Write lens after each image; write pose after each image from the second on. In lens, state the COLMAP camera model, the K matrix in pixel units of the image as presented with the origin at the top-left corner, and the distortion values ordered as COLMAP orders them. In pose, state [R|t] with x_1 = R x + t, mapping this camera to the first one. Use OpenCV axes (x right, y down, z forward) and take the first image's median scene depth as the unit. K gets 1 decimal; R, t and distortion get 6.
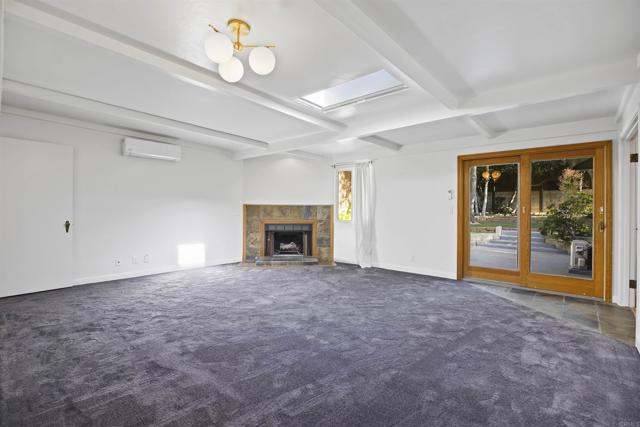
lens RADIAL K [[293.6, 0, 320.0], [0, 293.6, 213.5], [0, 0, 1]] dist [-0.000284, 0.000020]
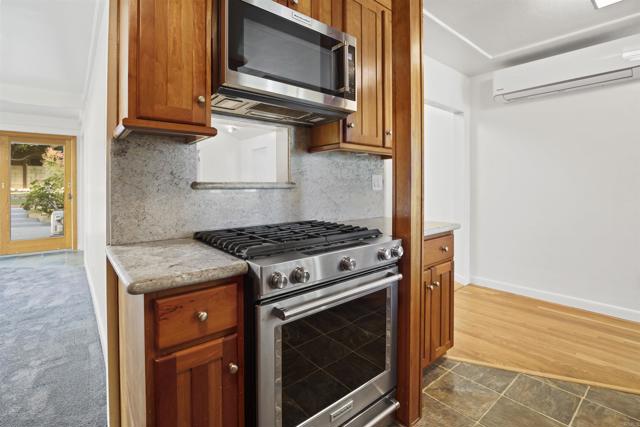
lens RADIAL K [[301.6, 0, 319.3], [0, 301.6, 186.0], [0, 0, 1]] dist [-0.002025, -0.000267]
pose [[0.153598, -0.000549, 0.988133, -0.114540], [0.012710, 0.999918, -0.001420, 0.003893], [-0.988052, 0.012778, 0.153592, -0.165676]]
